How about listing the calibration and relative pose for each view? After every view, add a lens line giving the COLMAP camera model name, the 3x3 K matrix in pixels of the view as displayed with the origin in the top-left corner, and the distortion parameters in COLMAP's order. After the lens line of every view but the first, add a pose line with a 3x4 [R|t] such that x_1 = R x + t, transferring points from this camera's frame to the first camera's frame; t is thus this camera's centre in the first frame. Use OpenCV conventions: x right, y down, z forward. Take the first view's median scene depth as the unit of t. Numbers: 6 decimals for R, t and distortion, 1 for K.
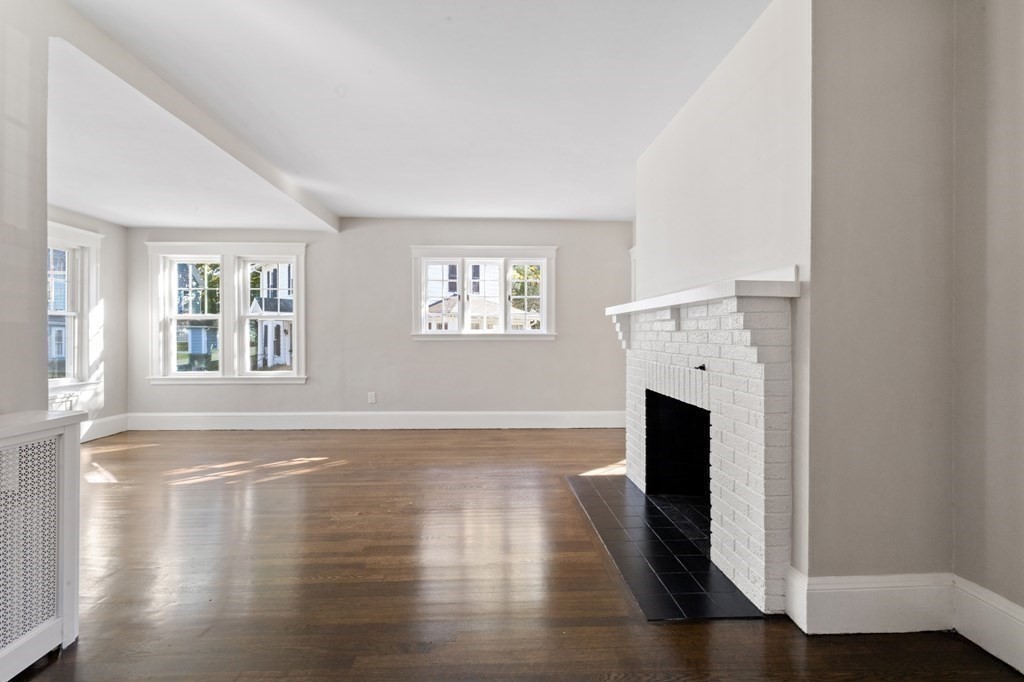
lens RADIAL K [[434.0, 0, 515.3], [0, 434.0, 337.1], [0, 0, 1]] dist [0.003665, 0.000433]
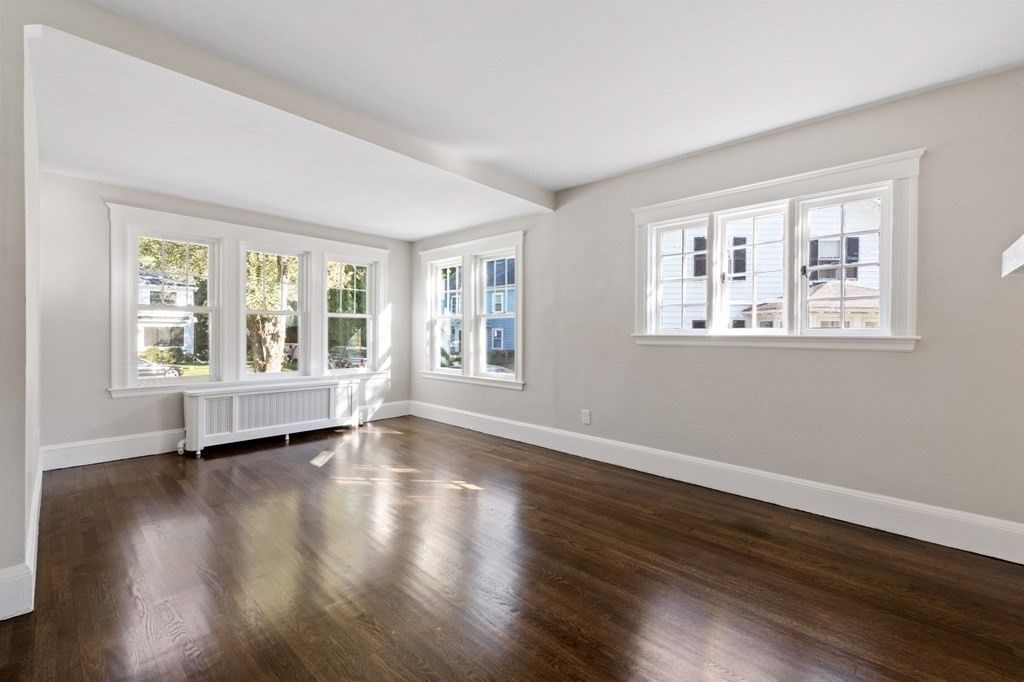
lens RADIAL K [[434.0, 0, 511.0], [0, 434.0, 335.0], [0, 0, 1]] dist [0.003665, 0.000433]
pose [[0.688654, 0.009043, -0.725034, 0.137525], [-0.012267, 0.999924, 0.000819, -0.005302], [0.724987, 0.008330, 0.688713, 0.378776]]
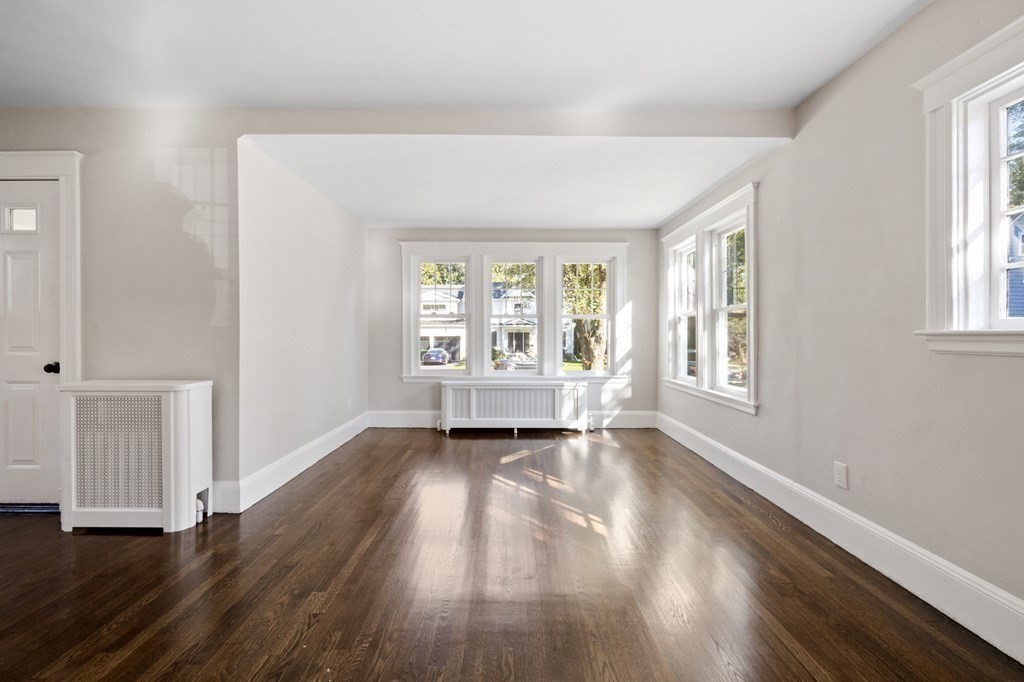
lens RADIAL K [[434.0, 0, 514.1], [0, 434.0, 336.5], [0, 0, 1]] dist [0.003665, 0.000433]
pose [[-0.060578, 0.005124, -0.998150, 0.138472], [-0.004797, 0.999974, 0.005424, -0.003848], [0.998152, 0.005117, -0.060552, 0.703891]]
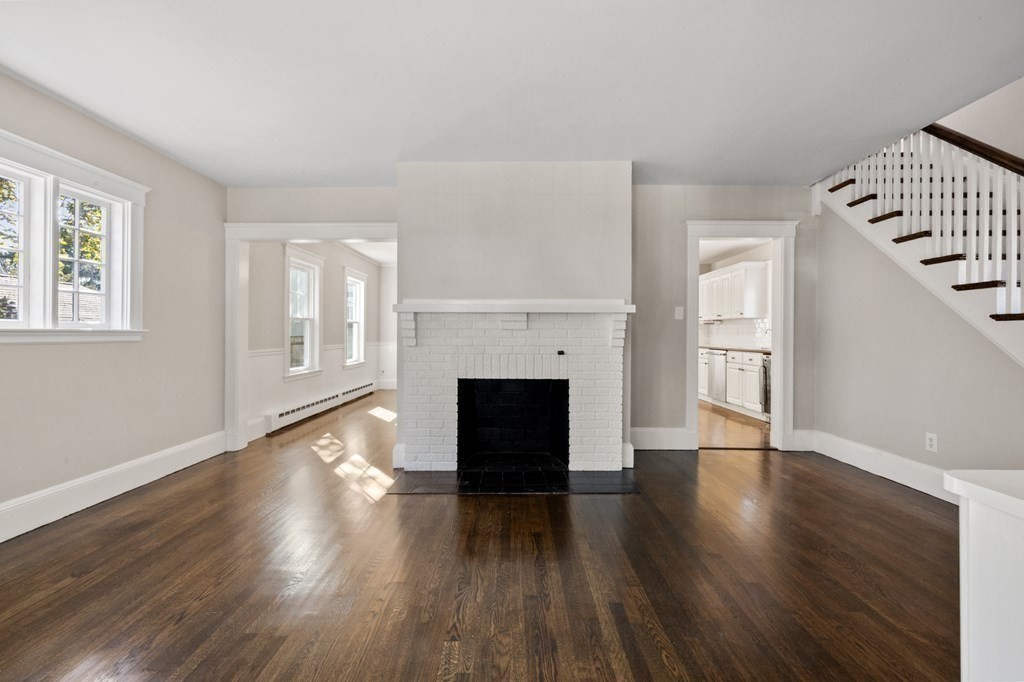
lens RADIAL K [[434.0, 0, 506.5], [0, 434.0, 330.7], [0, 0, 1]] dist [0.003665, 0.000433]
pose [[0.074552, 0.008962, 0.997177, -0.497314], [0.001815, 0.999957, -0.009123, -0.000691], [-0.997215, 0.002490, 0.074532, 0.469059]]
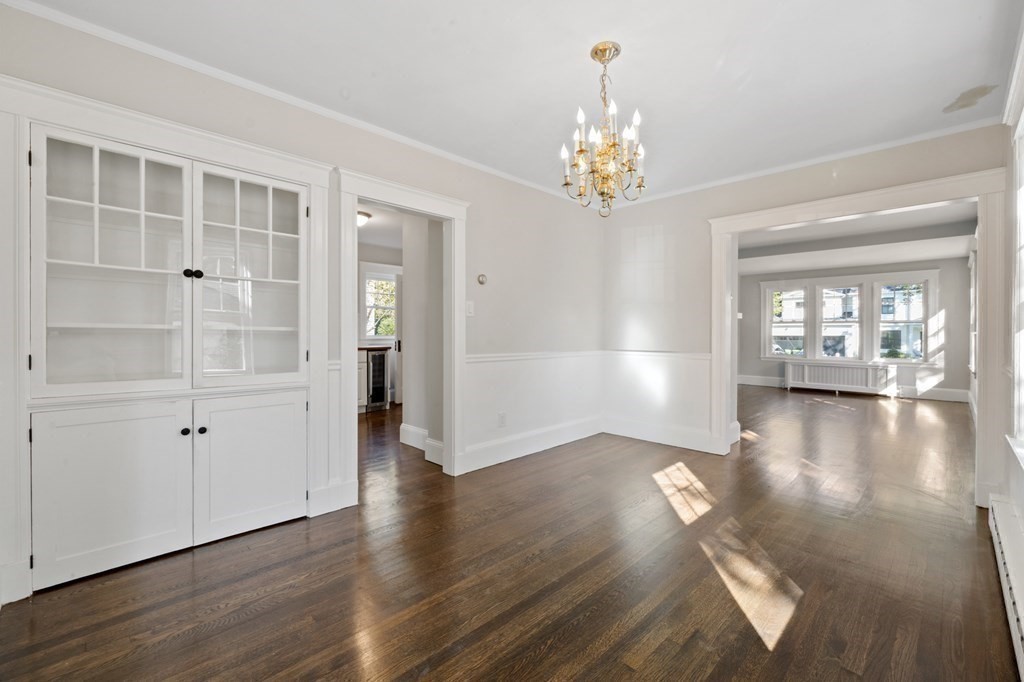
lens RADIAL K [[434.0, 0, 513.0], [0, 434.0, 339.5], [0, 0, 1]] dist [0.003665, 0.000433]
pose [[-0.737927, 0.011888, -0.674776, 1.091098], [0.000381, 0.999852, 0.017198, -0.009836], [0.674881, 0.012434, -0.737822, 1.011074]]
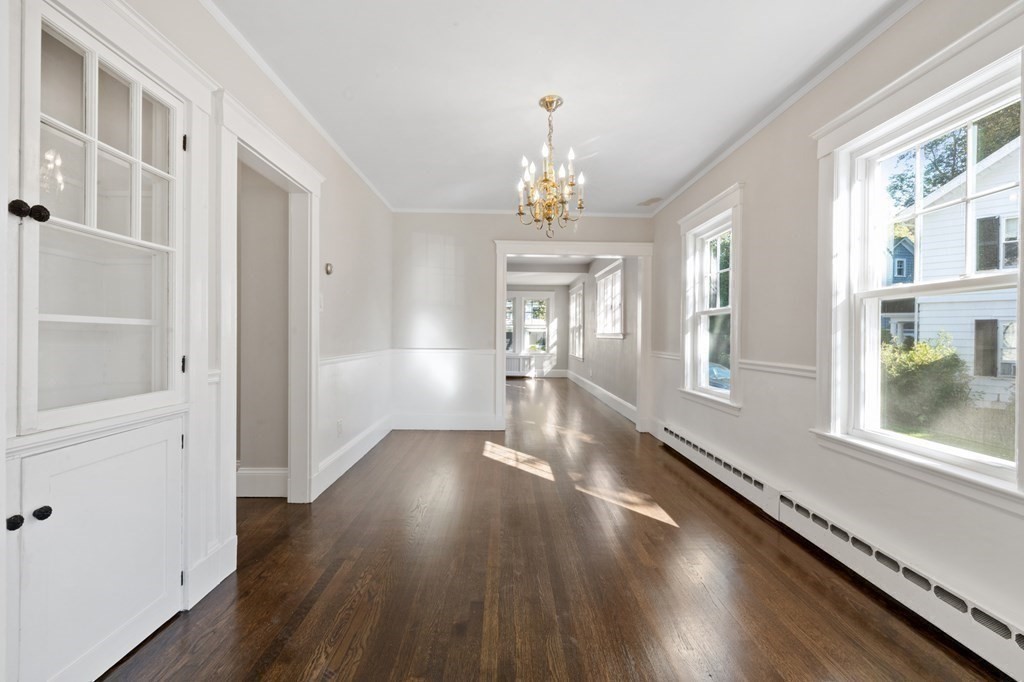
lens RADIAL K [[434.0, 0, 502.5], [0, 434.0, 339.6], [0, 0, 1]] dist [0.003665, 0.000433]
pose [[-0.018729, 0.015895, -0.999698, 1.270379], [-0.009644, 0.999824, 0.016077, -0.008083], [0.999778, 0.009942, -0.018572, 0.687829]]
